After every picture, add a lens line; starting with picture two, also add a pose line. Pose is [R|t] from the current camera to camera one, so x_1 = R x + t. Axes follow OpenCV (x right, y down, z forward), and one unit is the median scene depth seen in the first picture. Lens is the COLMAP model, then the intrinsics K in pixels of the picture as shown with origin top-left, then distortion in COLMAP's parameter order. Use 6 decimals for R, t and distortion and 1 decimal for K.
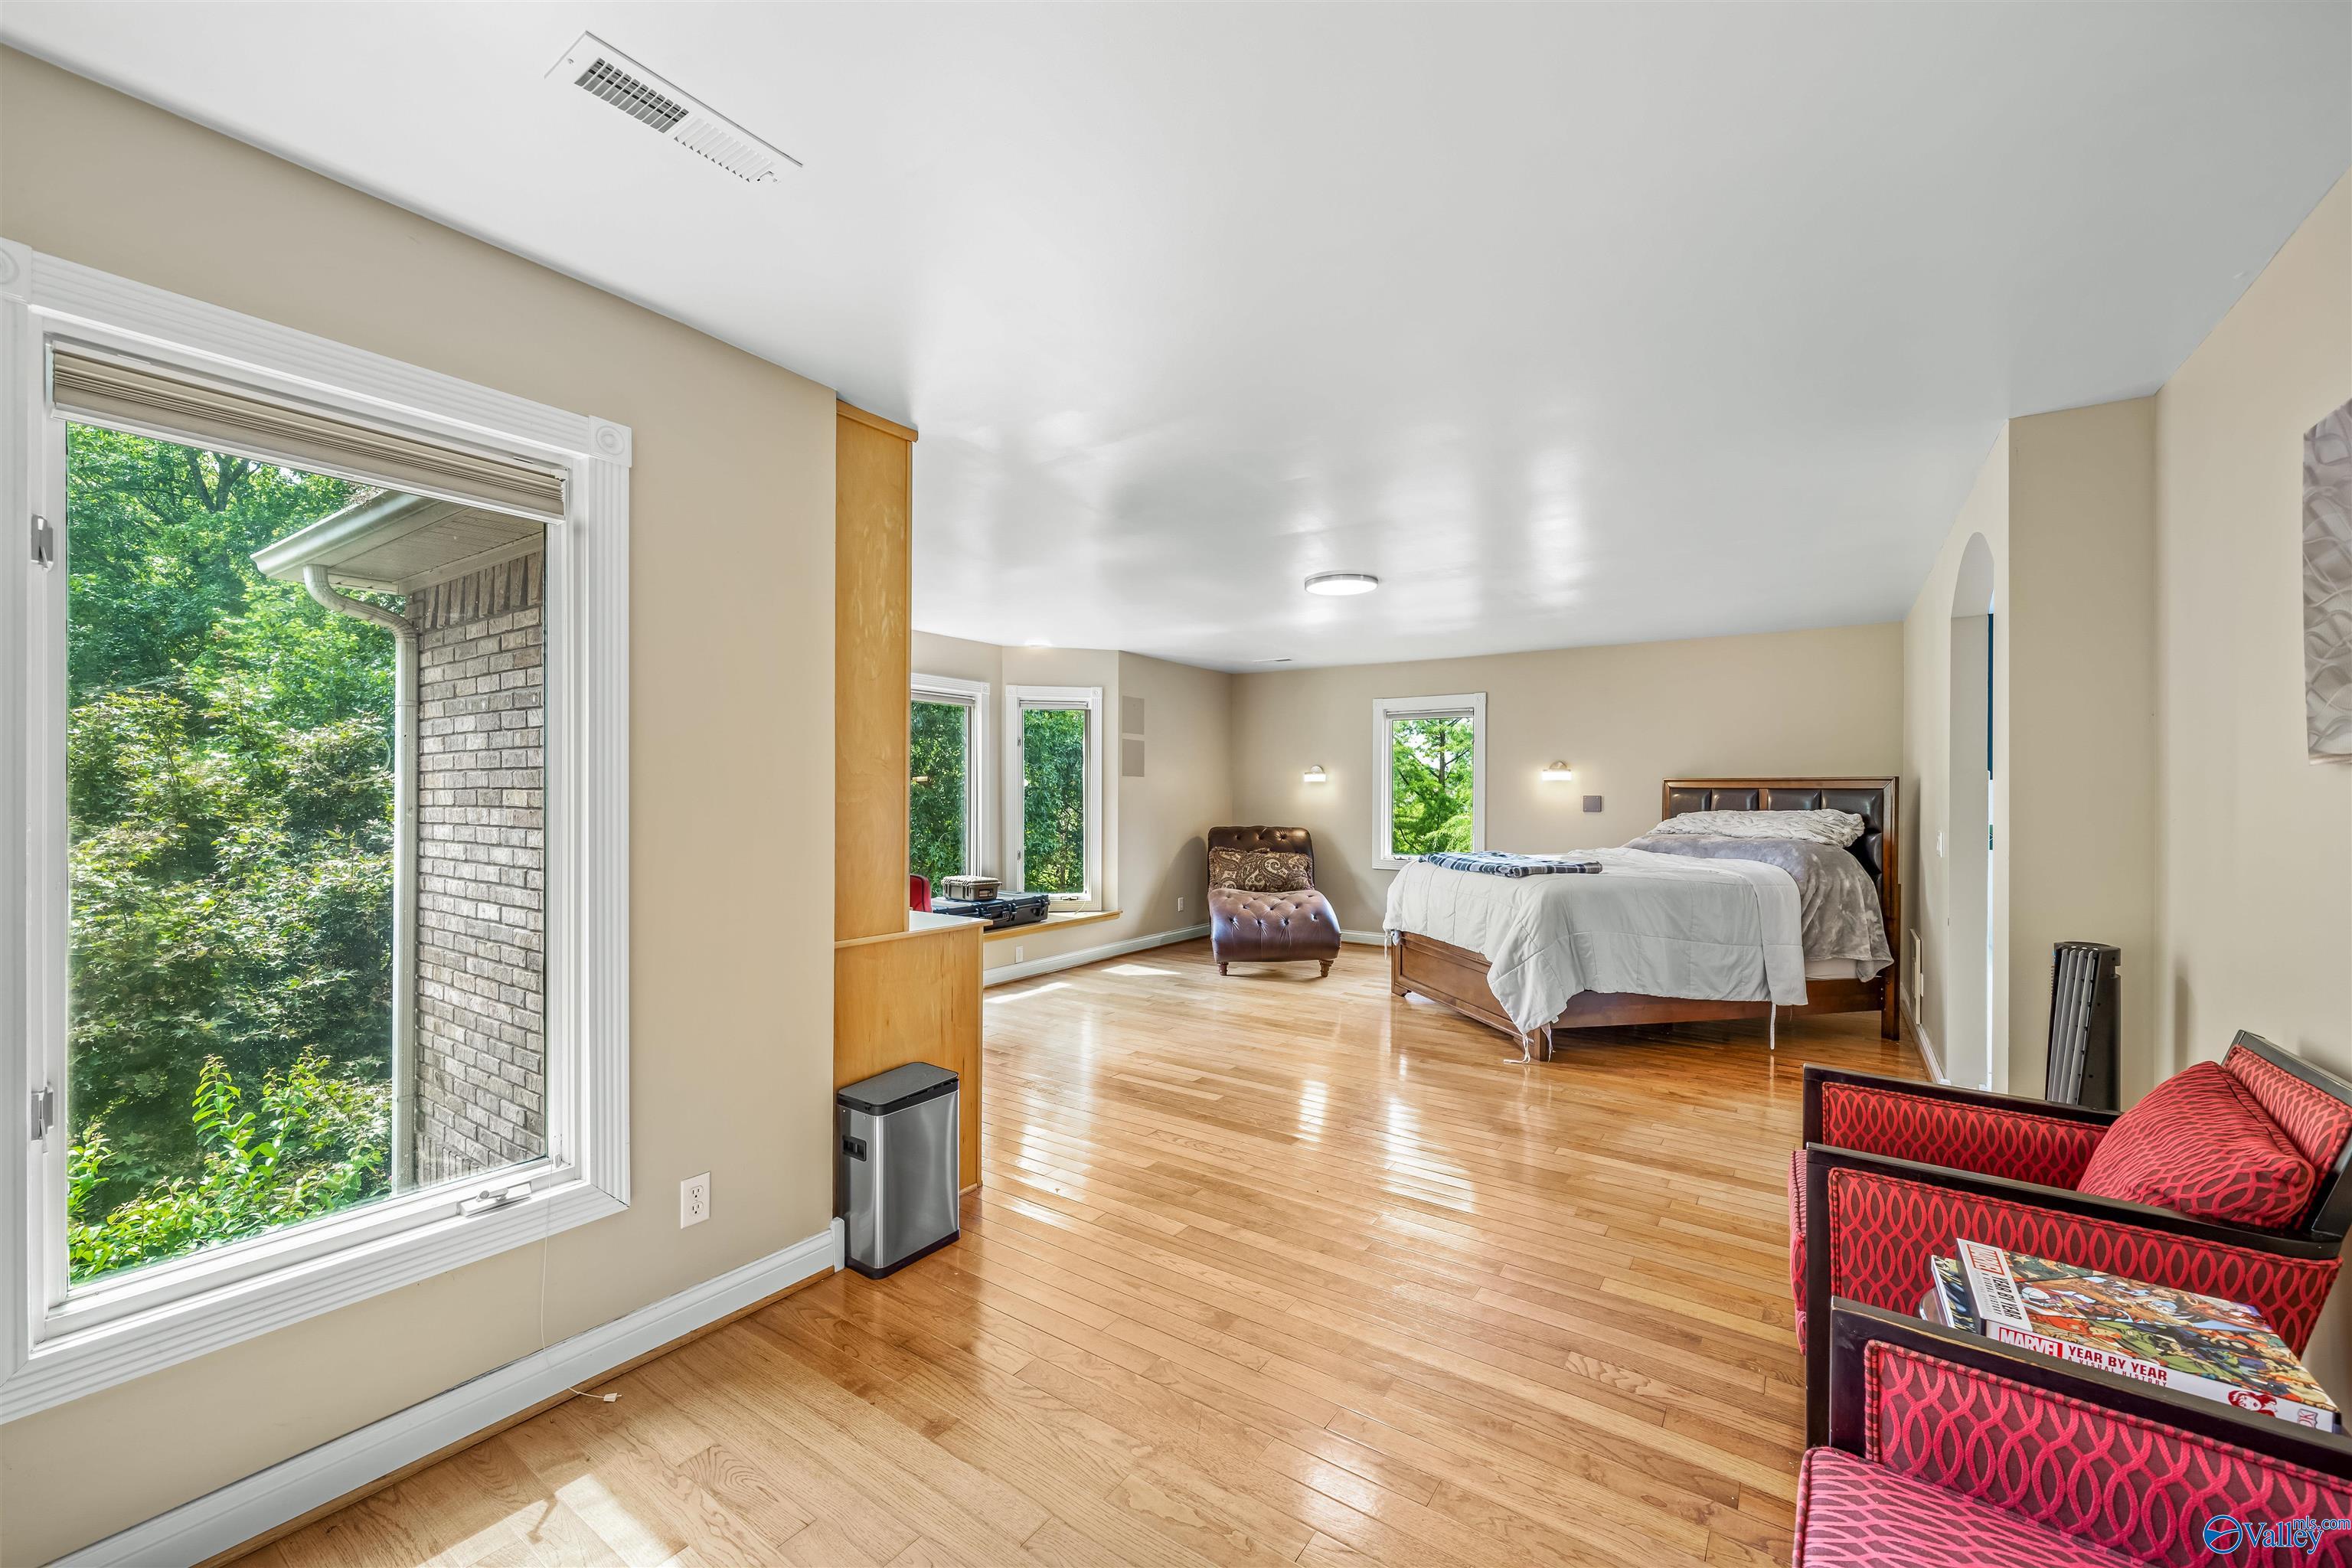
lens RADIAL K [[937.0, 0, 1163.3], [0, 937.0, 788.3], [0, 0, 1]] dist [-0.001668, -0.000441]
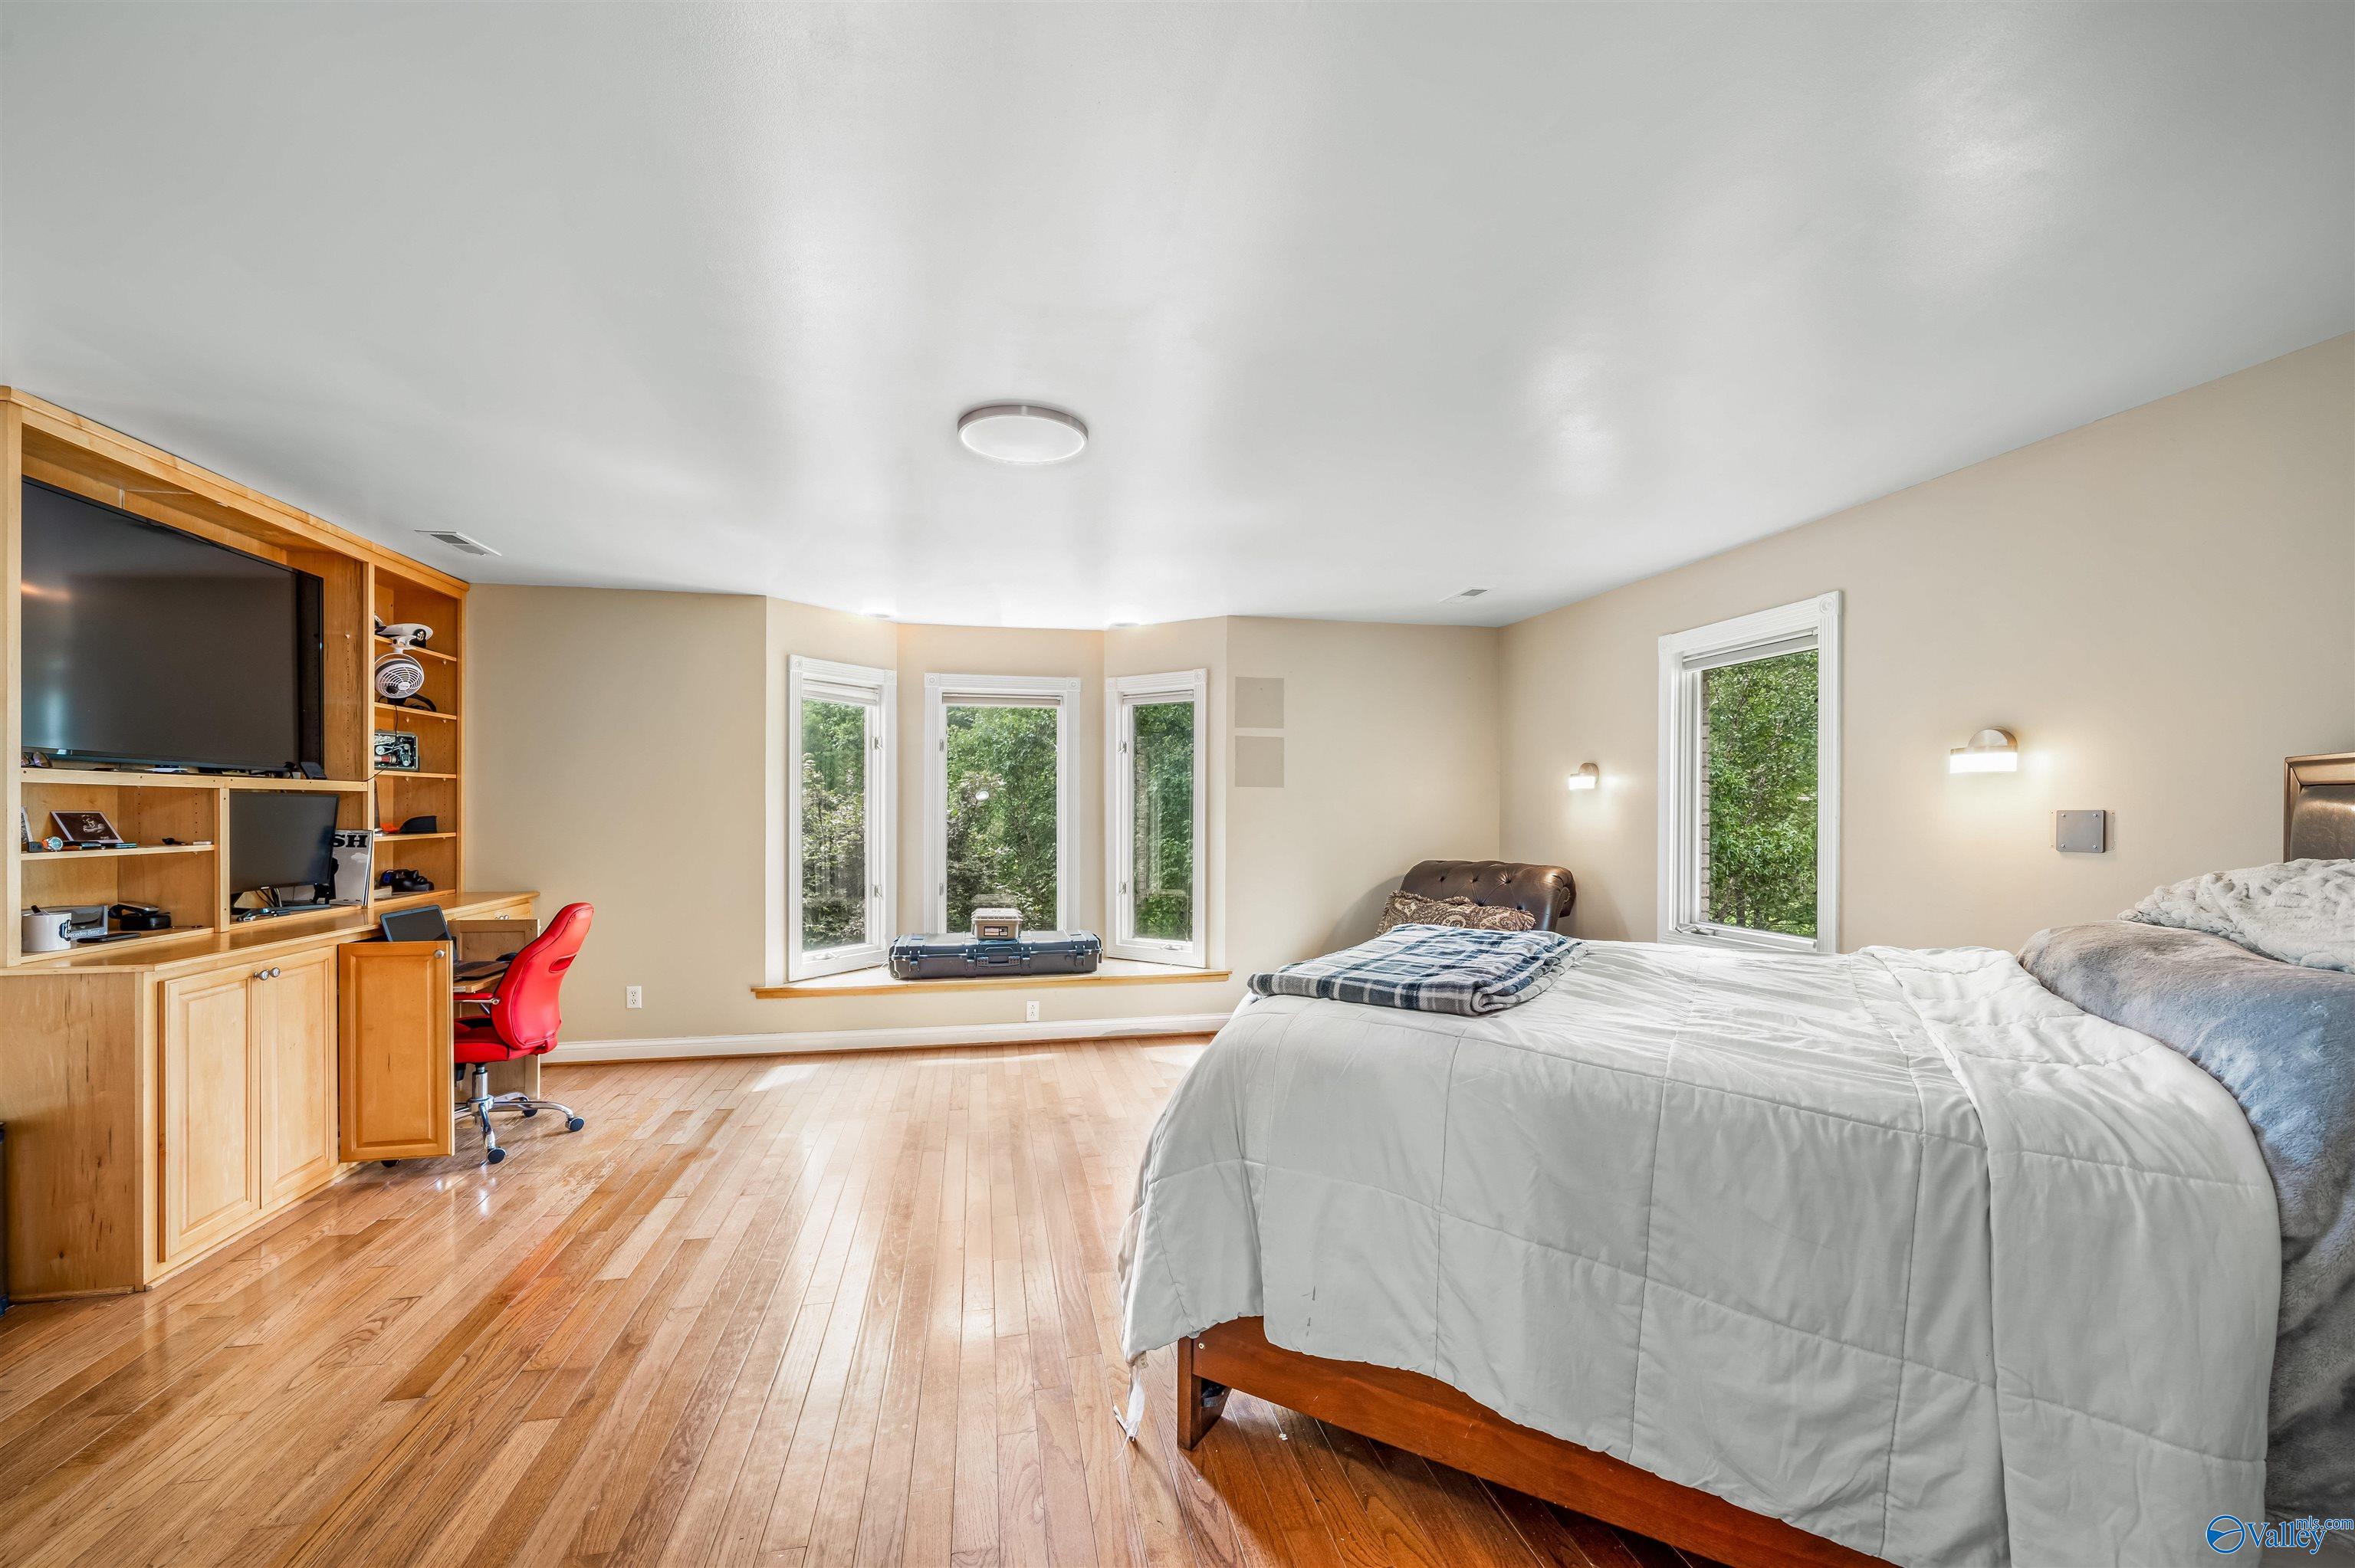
lens RADIAL K [[949.8, 0, 1160.8], [0, 949.8, 785.6], [0, 0, 1]] dist [0.000248, 0.000017]
pose [[0.722827, -0.021286, -0.690701, 0.535692], [0.005917, 0.999679, -0.024616, 0.005585], [0.691004, 0.013706, 0.722721, 0.528356]]
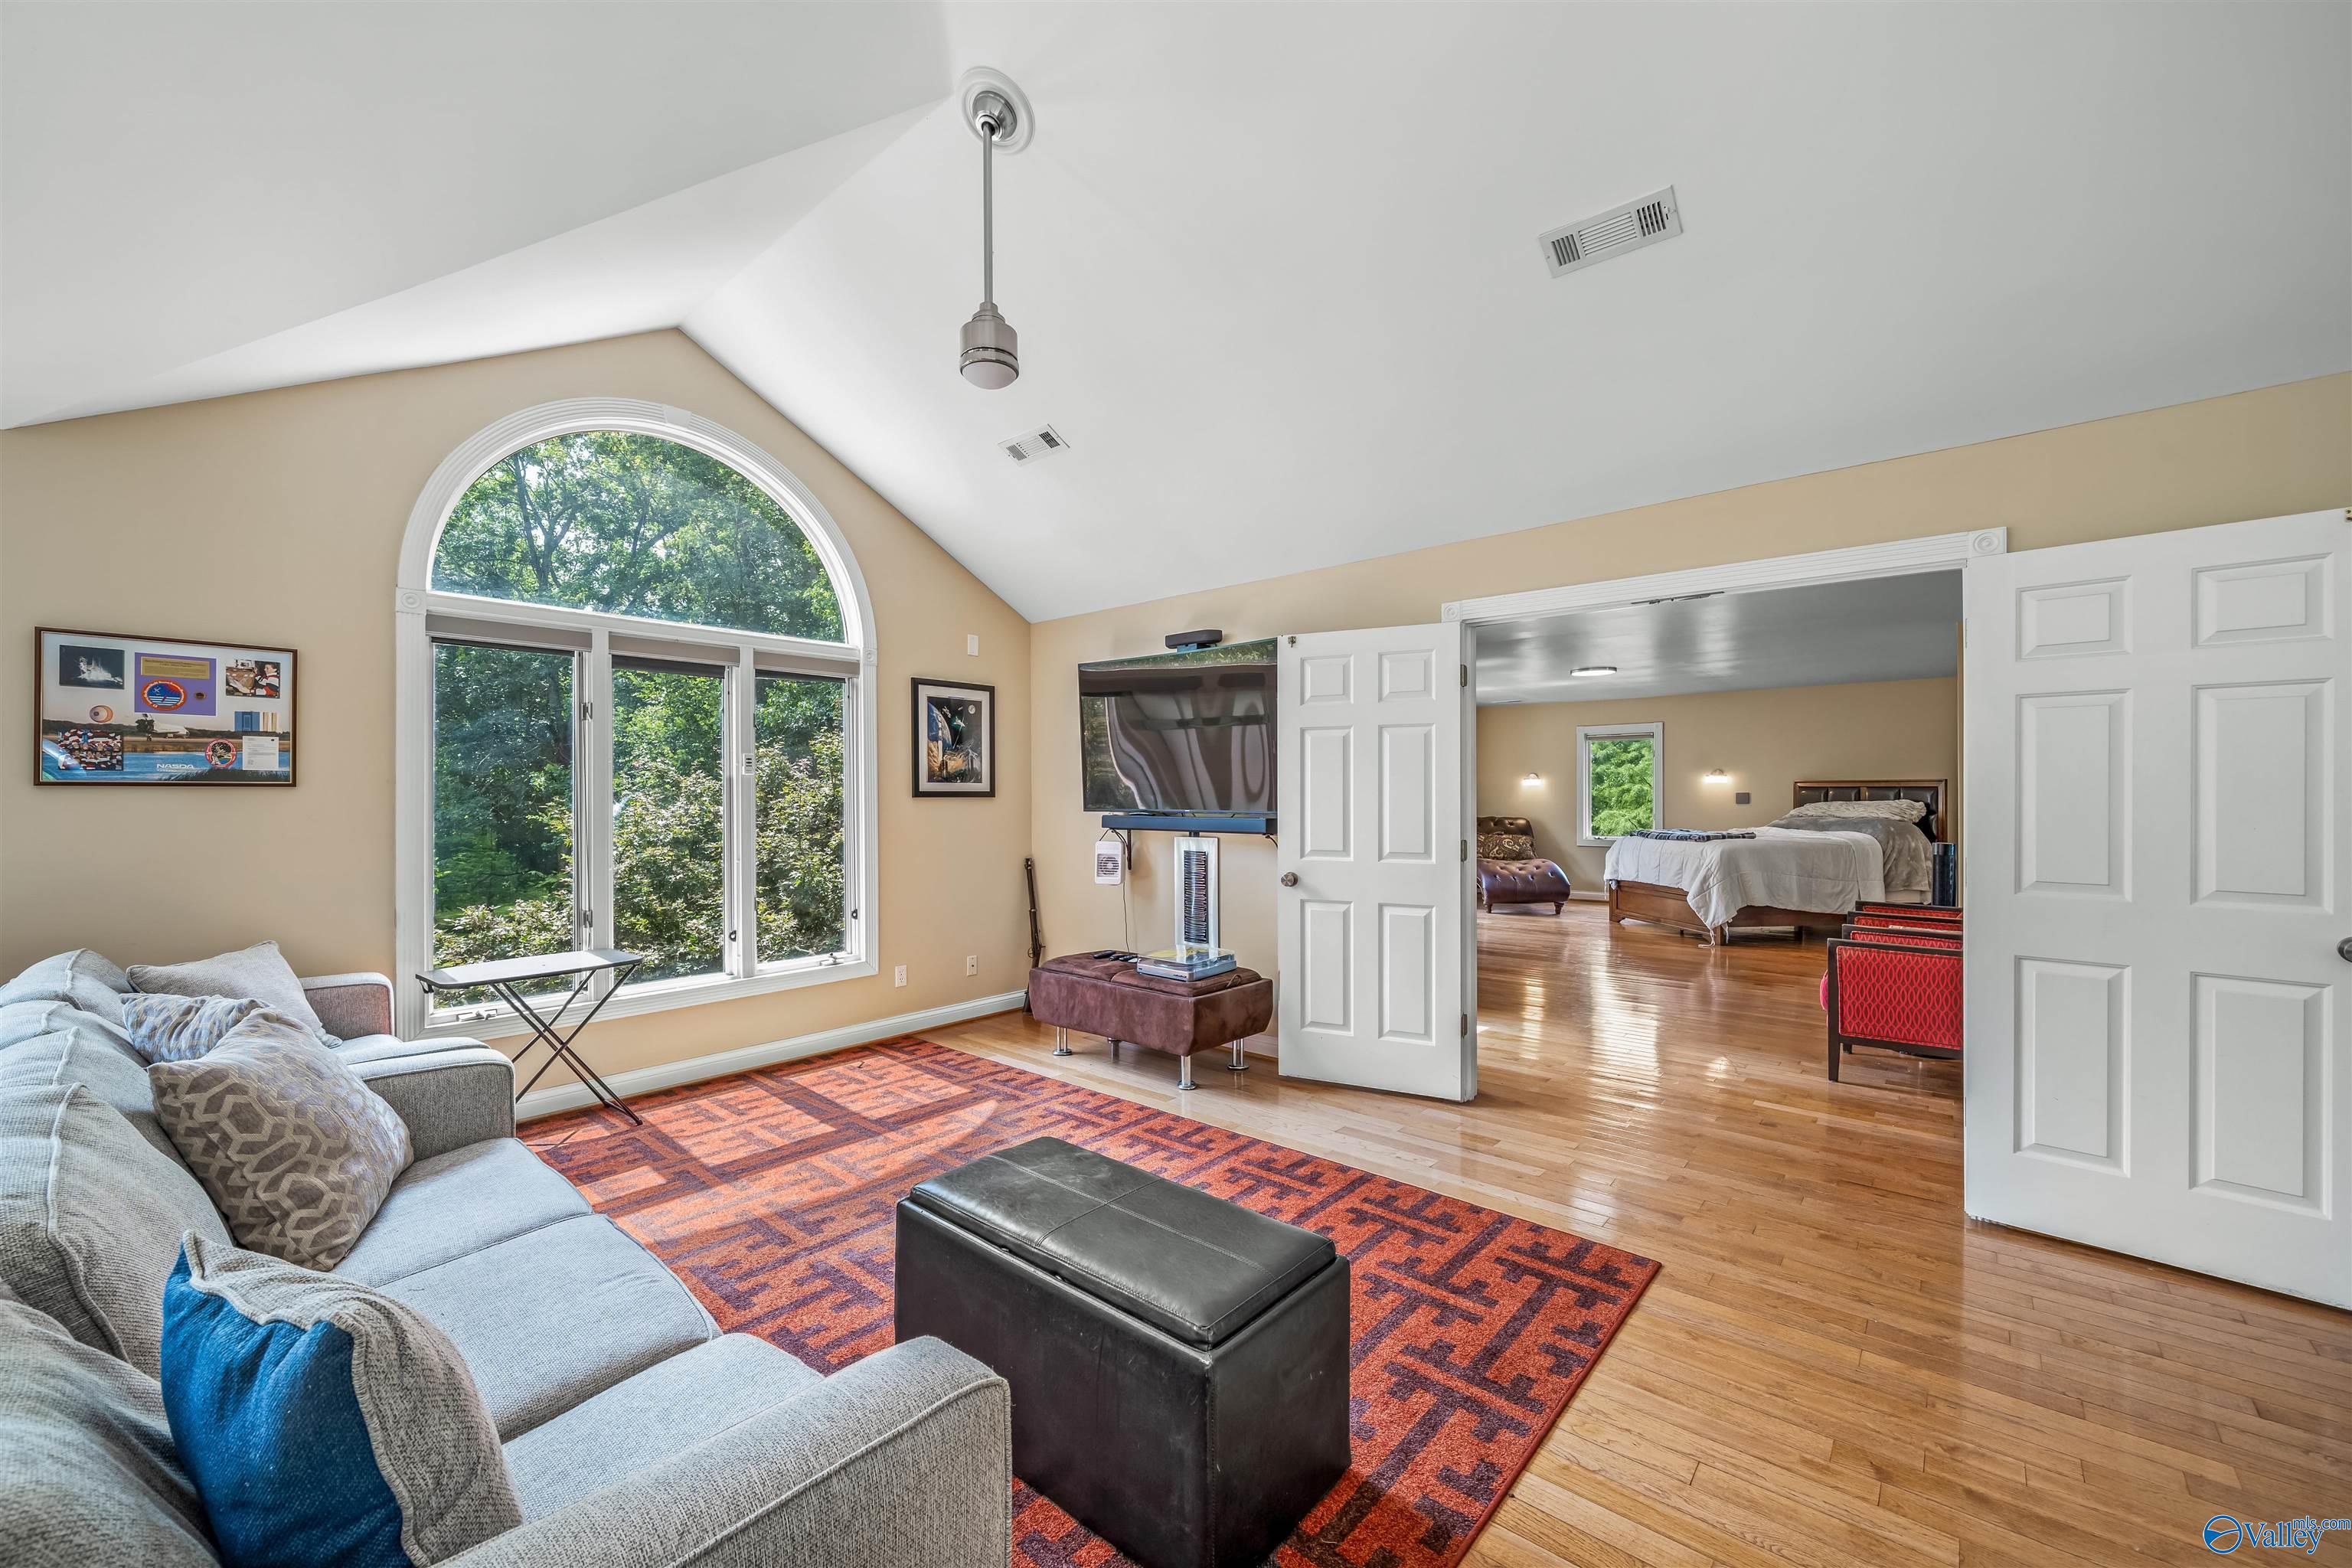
lens RADIAL K [[934.3, 0, 1170.9], [0, 934.3, 793.7], [0, 0, 1]] dist [-0.001034, -0.000270]
pose [[0.995253, -0.011356, -0.096656, -0.342215], [0.011672, 0.999928, 0.002697, -0.005751], [0.096618, -0.003812, 0.995314, -0.636144]]
